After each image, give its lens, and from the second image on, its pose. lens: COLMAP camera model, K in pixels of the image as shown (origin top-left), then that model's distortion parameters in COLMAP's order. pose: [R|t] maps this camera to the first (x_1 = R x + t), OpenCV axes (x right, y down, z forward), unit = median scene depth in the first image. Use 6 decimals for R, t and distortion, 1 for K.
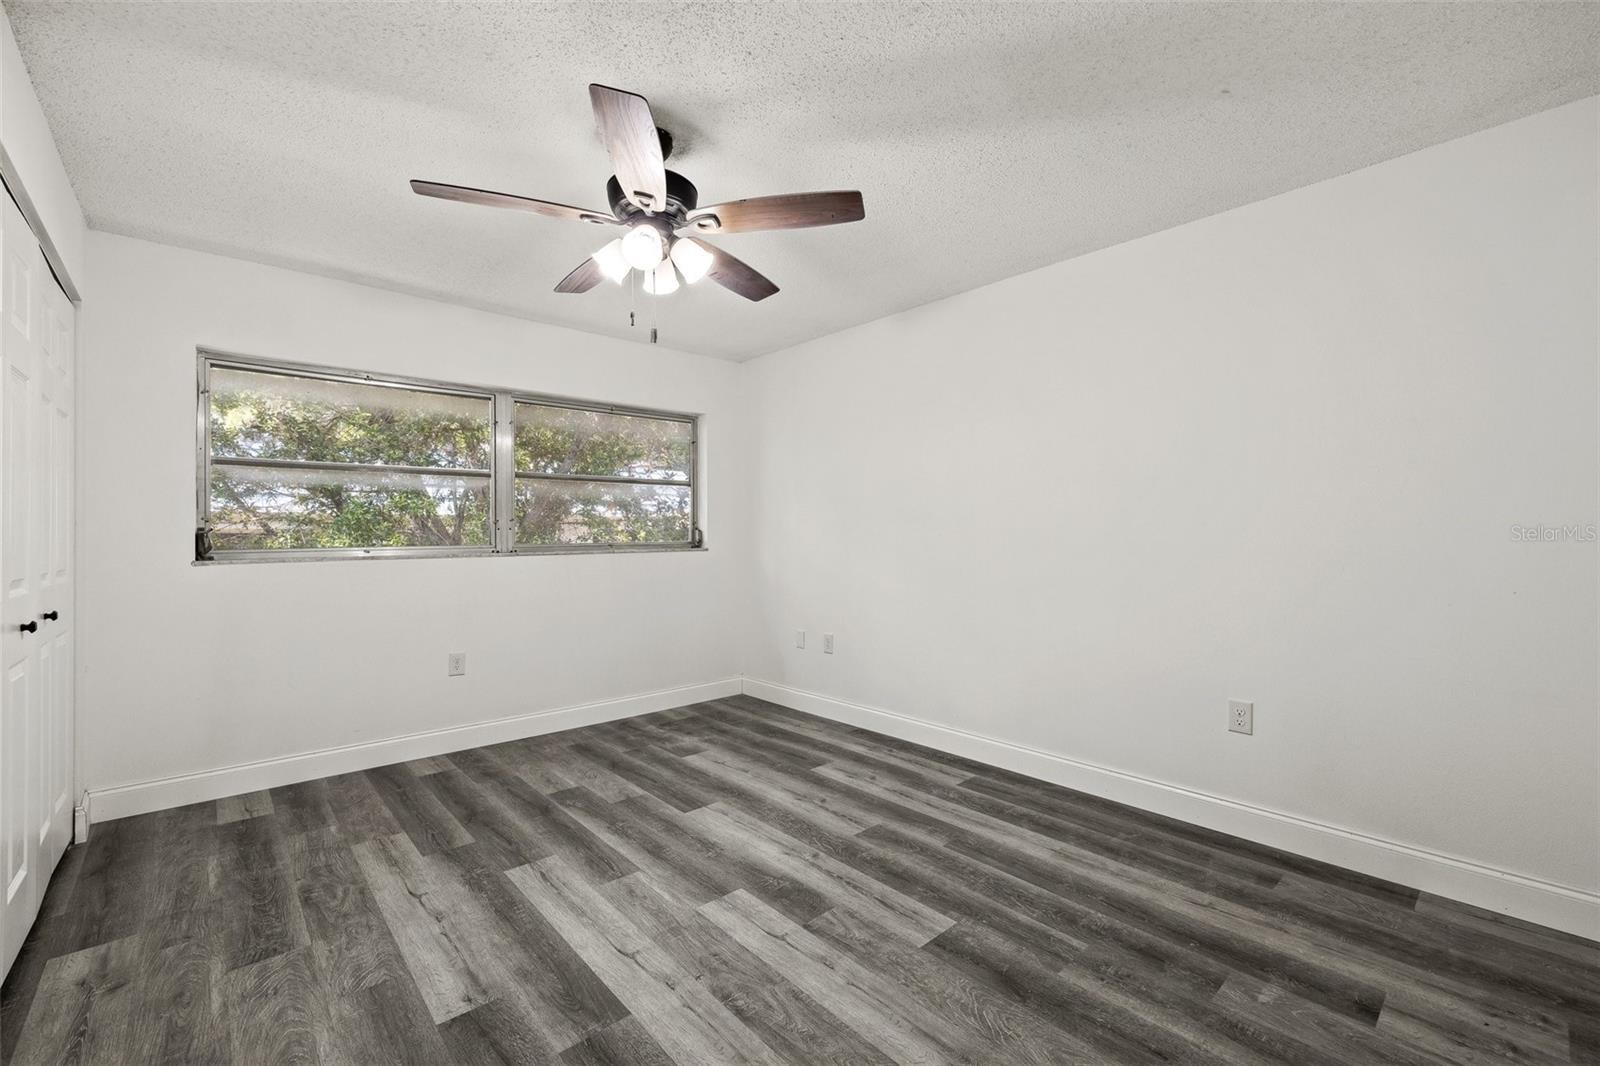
lens RADIAL K [[679.3, 0, 801.1], [0, 679.3, 536.9], [0, 0, 1]] dist [-0.010033, 0.000104]
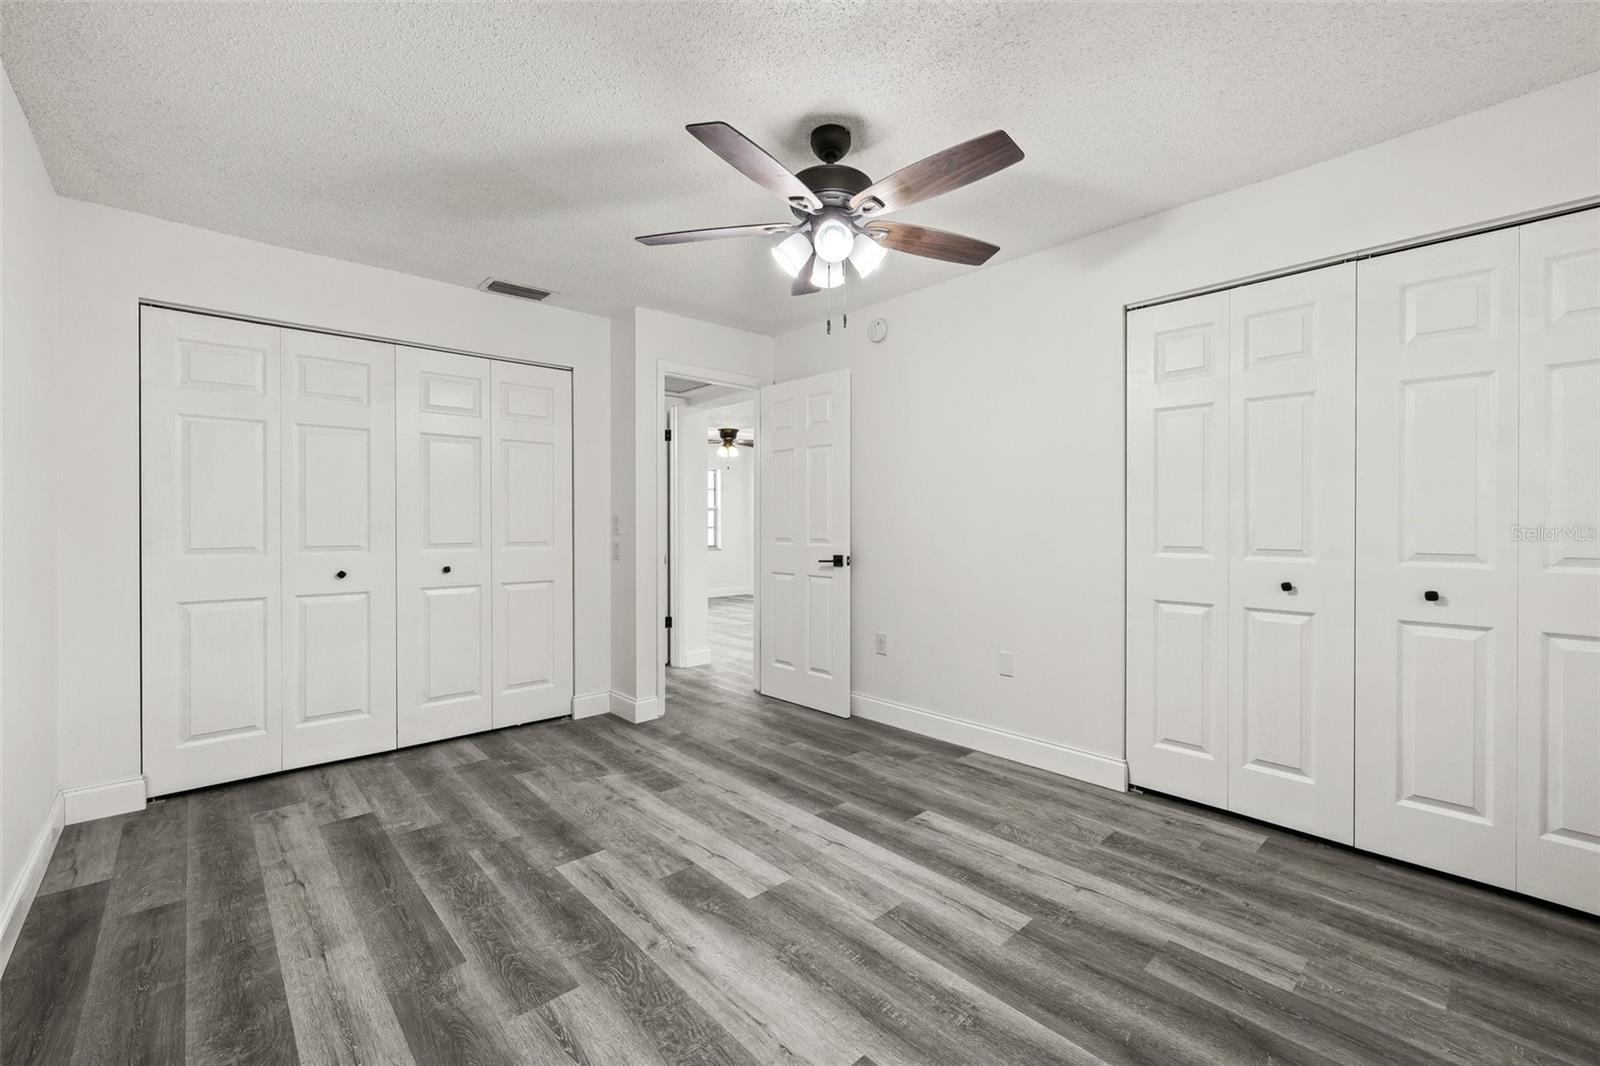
lens RADIAL K [[679.3, 0, 807.2], [0, 679.3, 526.9], [0, 0, 1]] dist [-0.010033, 0.000104]
pose [[-0.999838, 0.004516, -0.017404, -0.162353], [0.004279, 0.999898, 0.013602, -0.006127], [0.017464, 0.013526, -0.999756, 2.030882]]
